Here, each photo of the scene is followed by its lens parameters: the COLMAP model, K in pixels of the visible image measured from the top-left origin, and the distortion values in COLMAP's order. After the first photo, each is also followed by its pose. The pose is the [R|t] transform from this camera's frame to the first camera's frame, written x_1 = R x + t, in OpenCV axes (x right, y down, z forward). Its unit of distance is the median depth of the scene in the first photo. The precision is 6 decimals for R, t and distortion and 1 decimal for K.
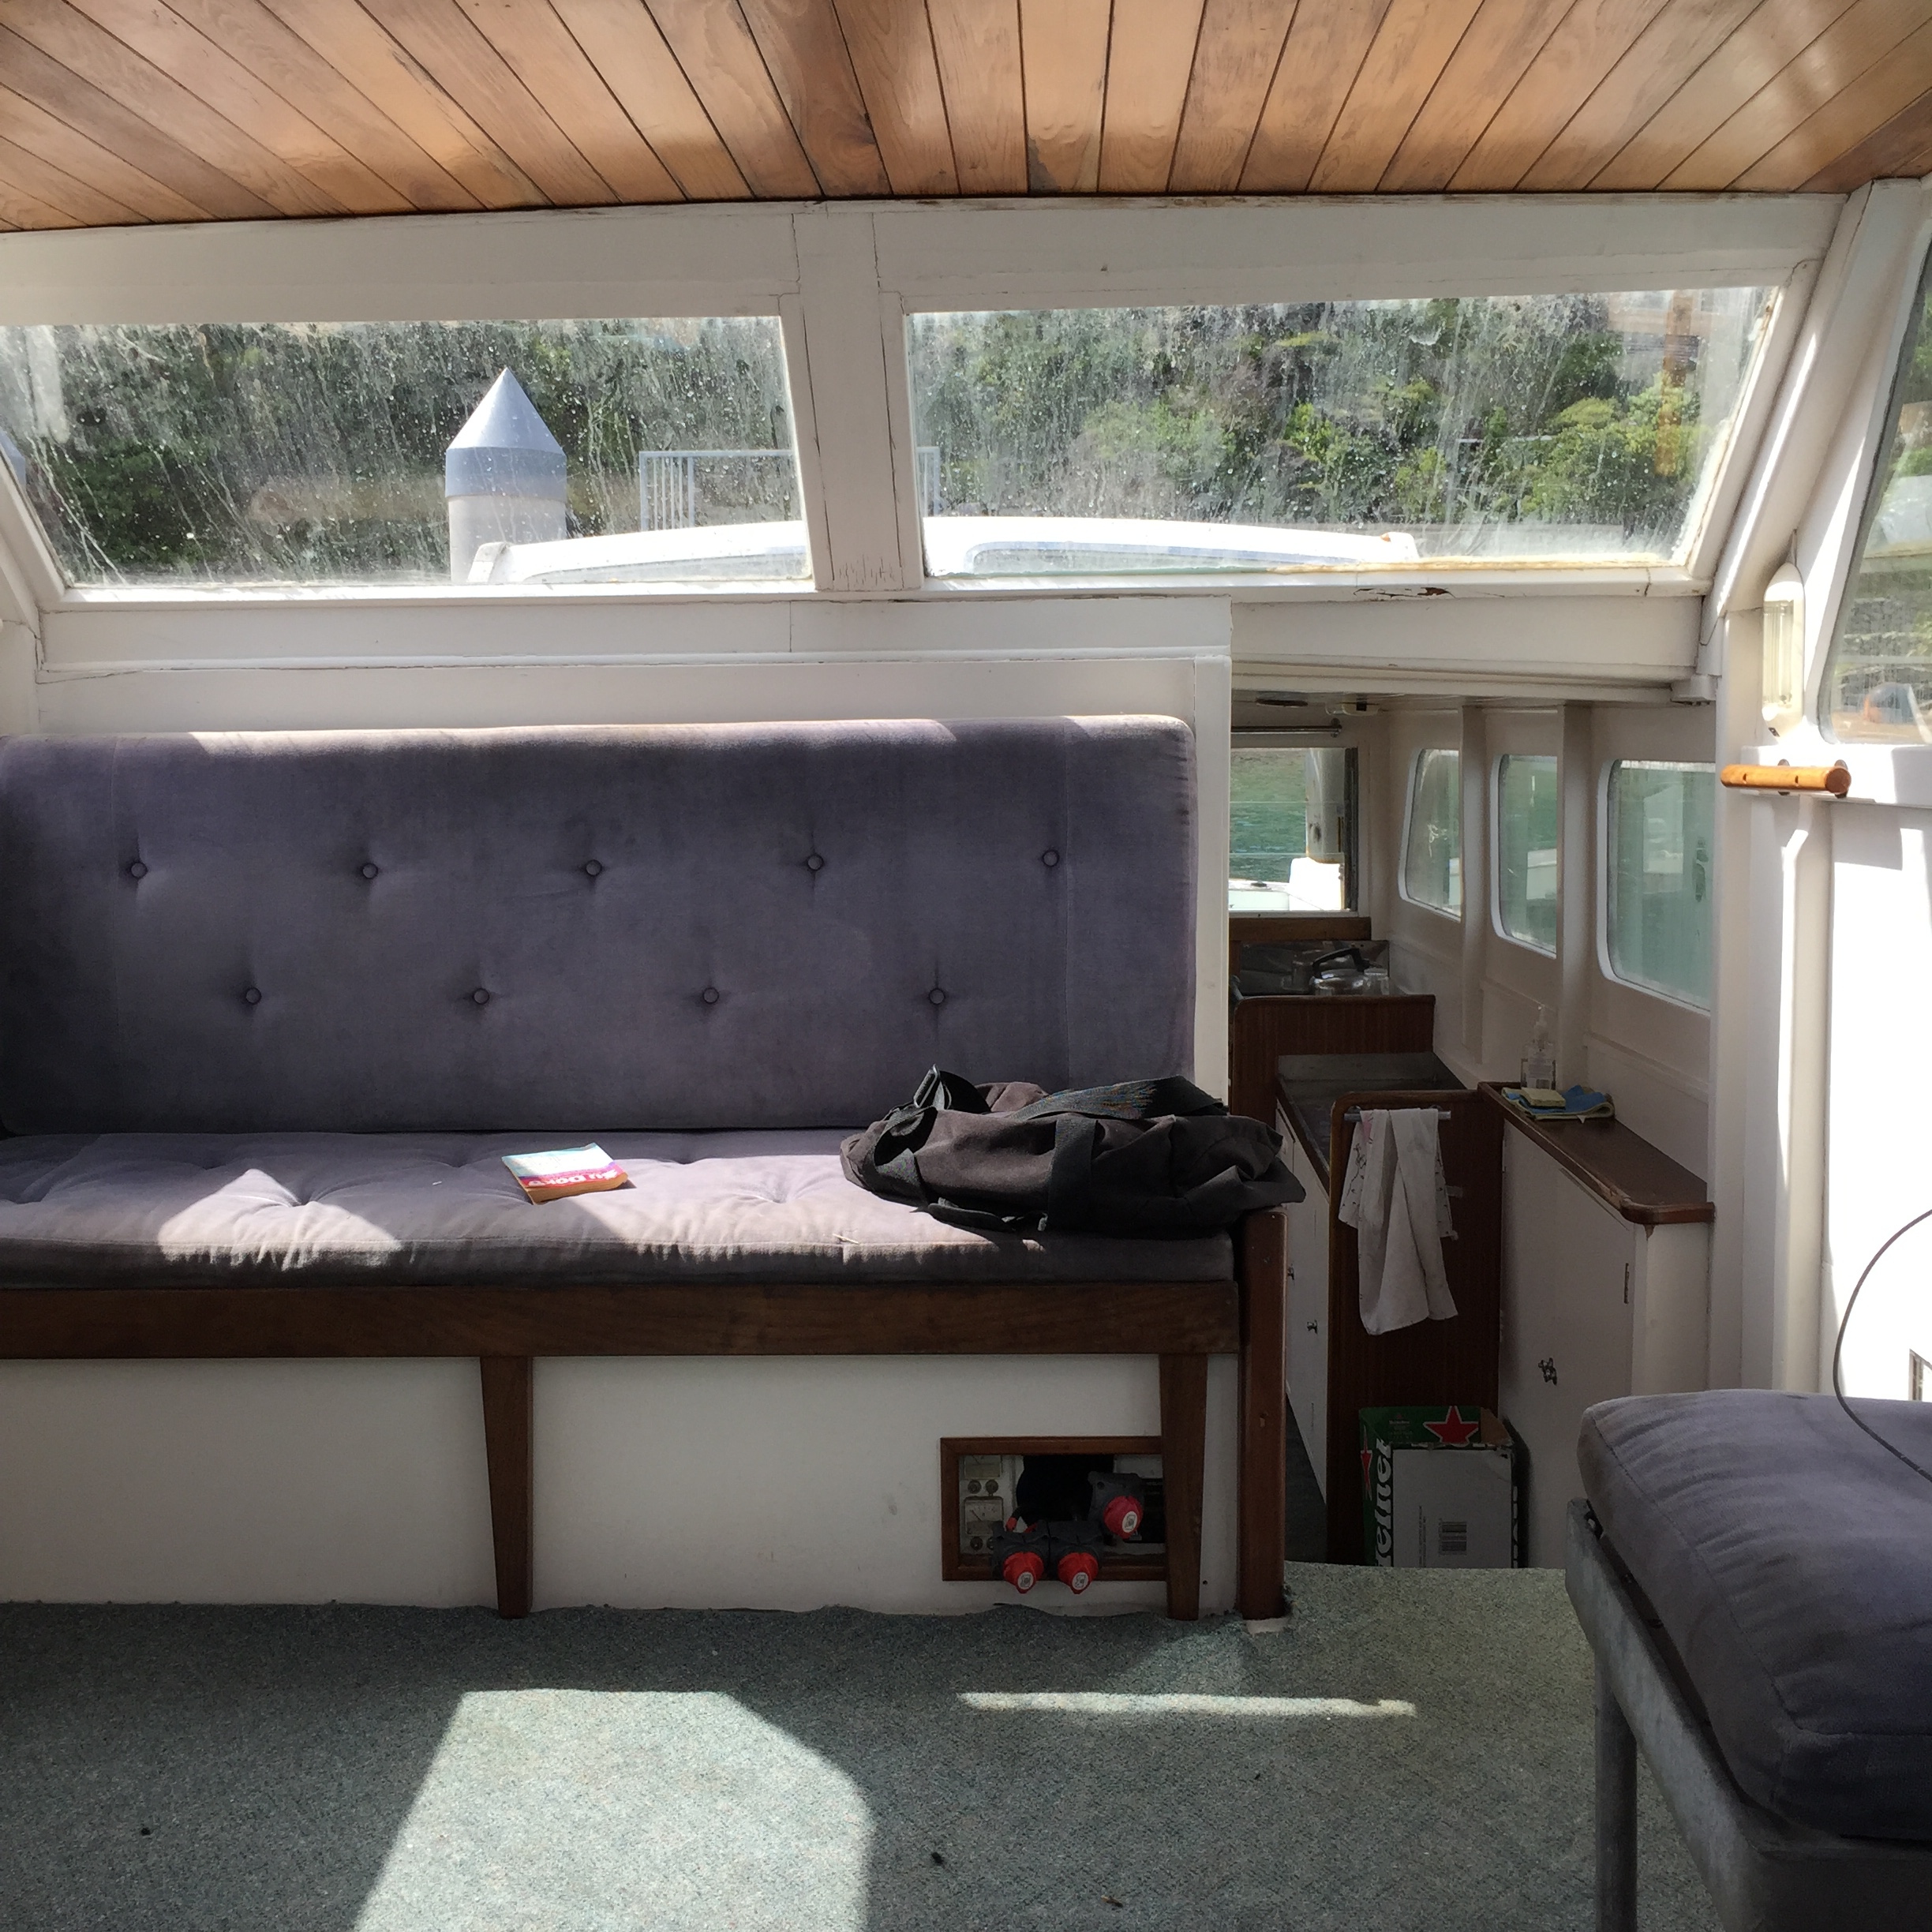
lens RADIAL K [[2189.7, 0, 941.2], [0, 2189.7, 1016.9], [0, 0, 1]] dist [0.059298, -0.103992]
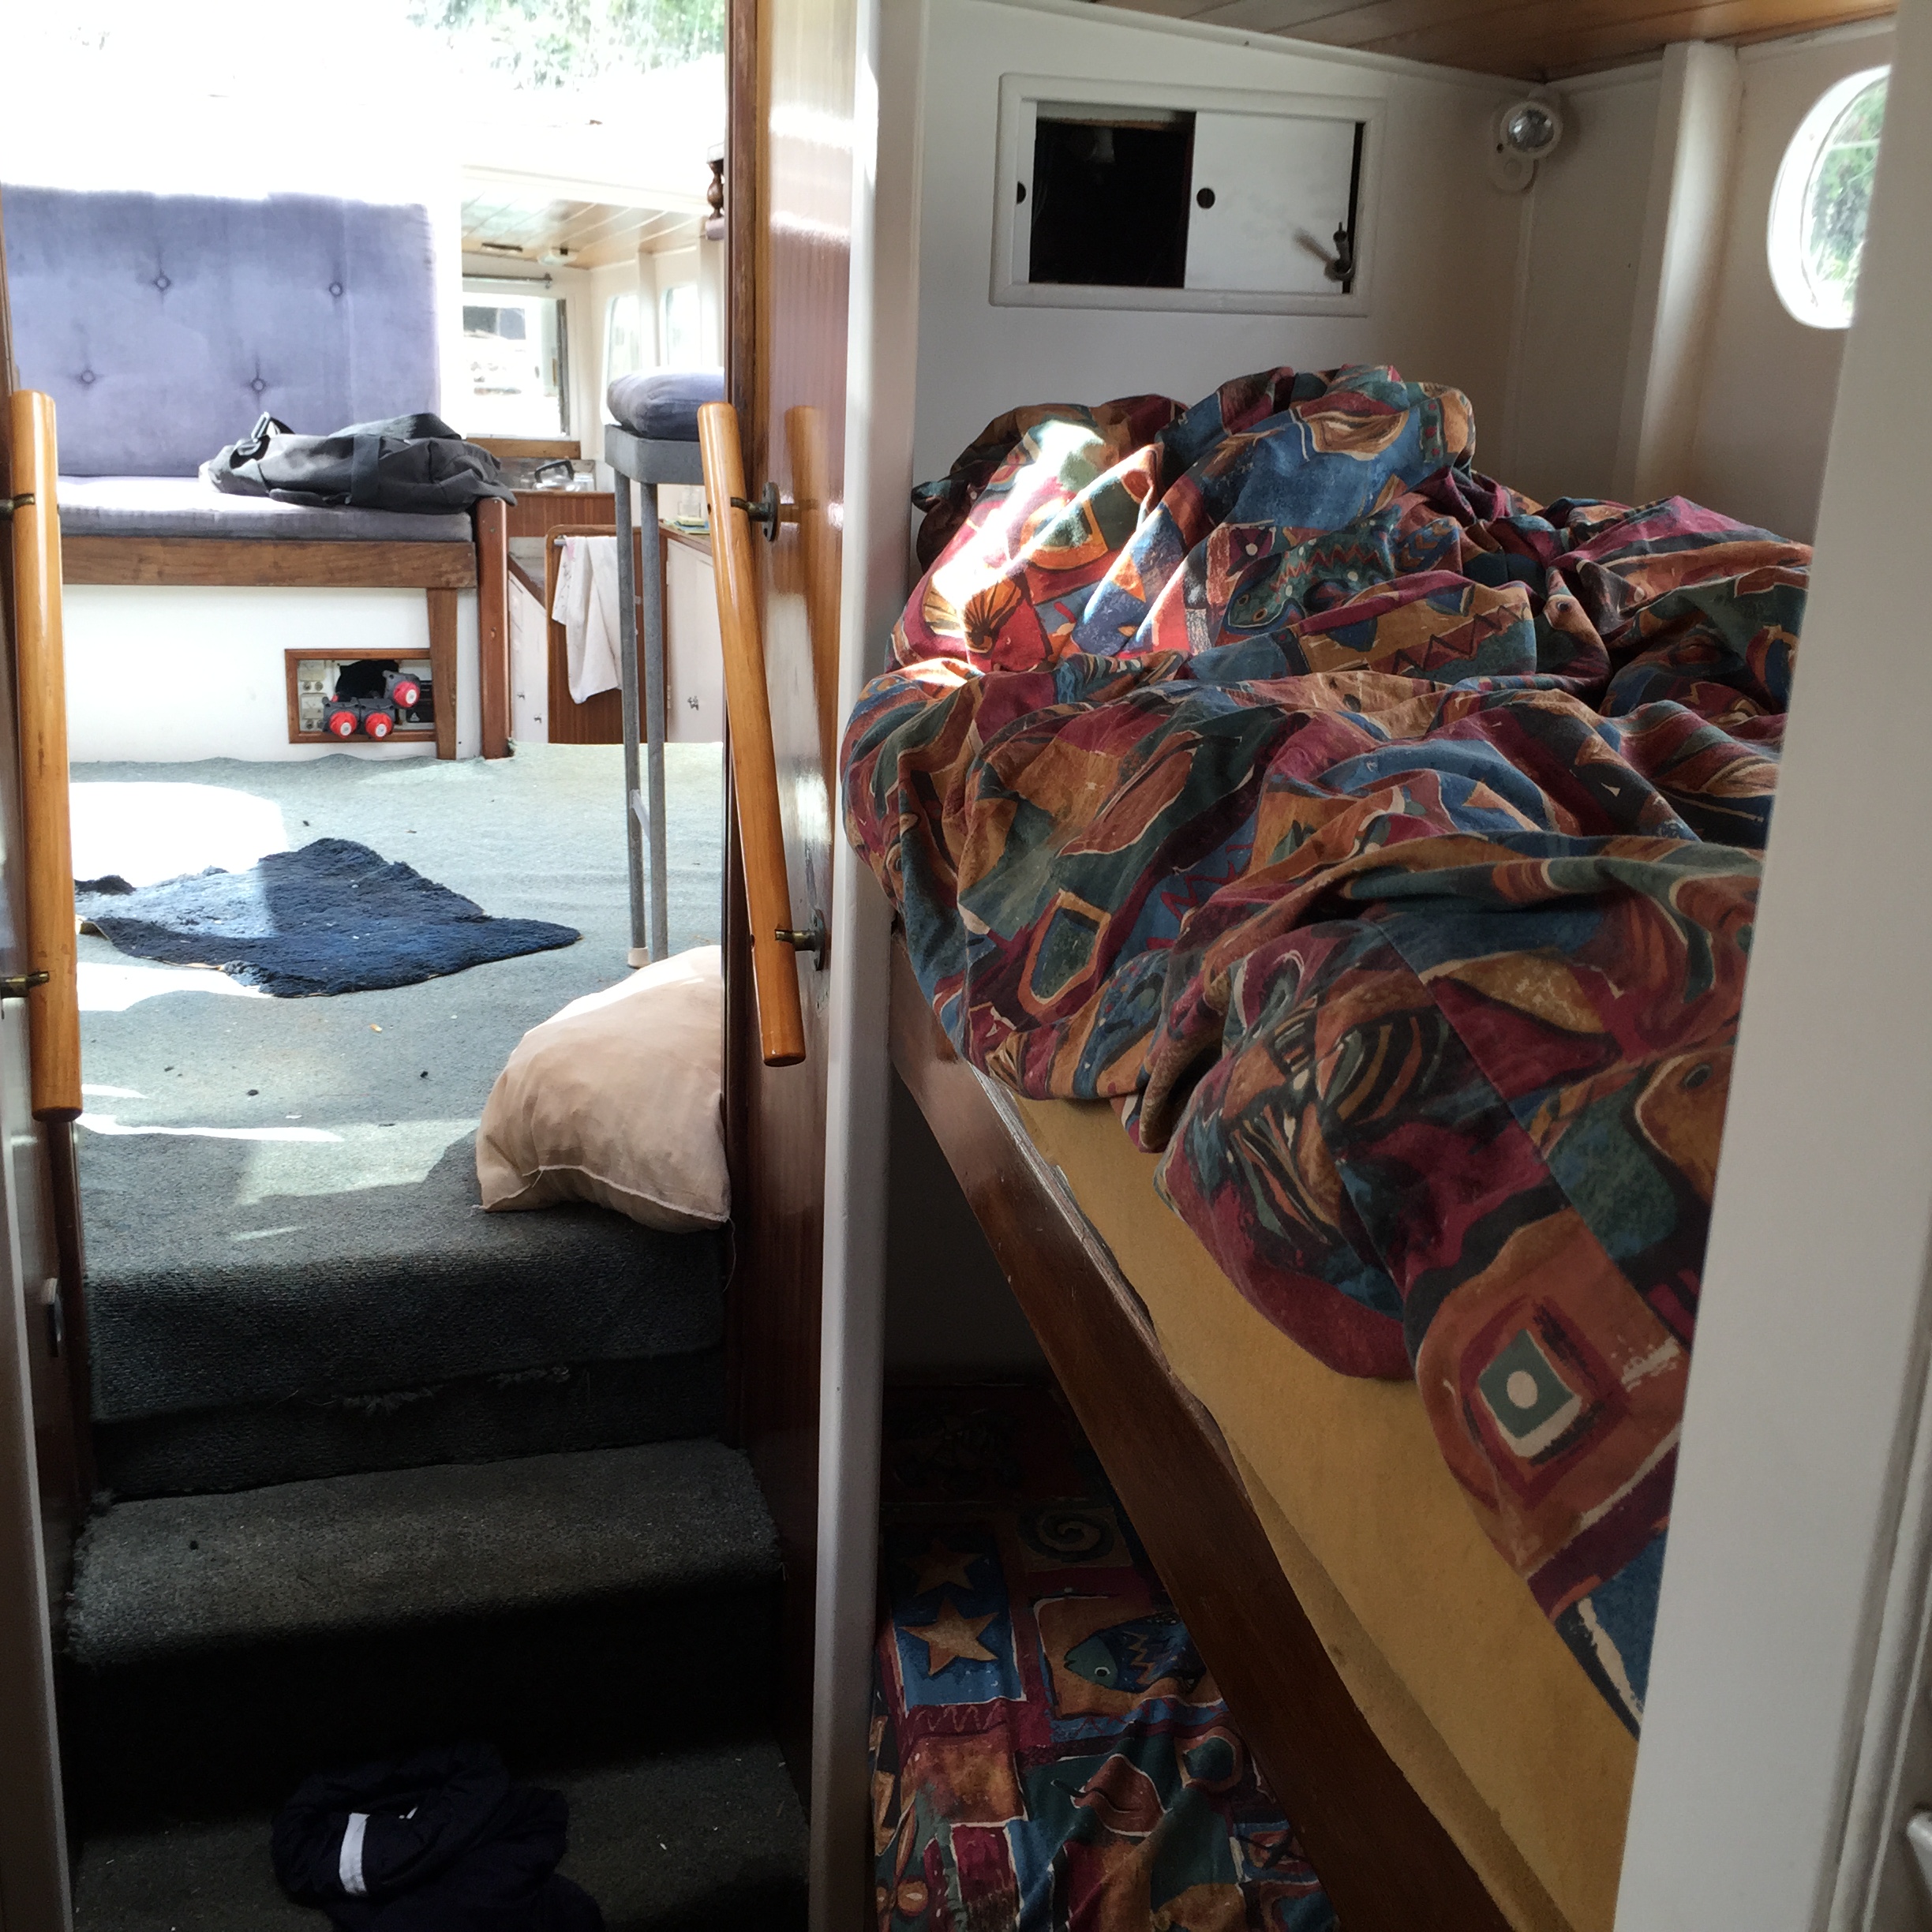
lens RADIAL K [[2189.7, 0, 941.2], [0, 2189.7, 1016.9], [0, 0, 1]] dist [0.059298, -0.103992]
pose [[0.943750, -0.046645, 0.327353, -0.081936], [0.000298, 0.990120, 0.140224, 0.226252], [-0.330659, -0.132239, 0.934440, -0.634137]]
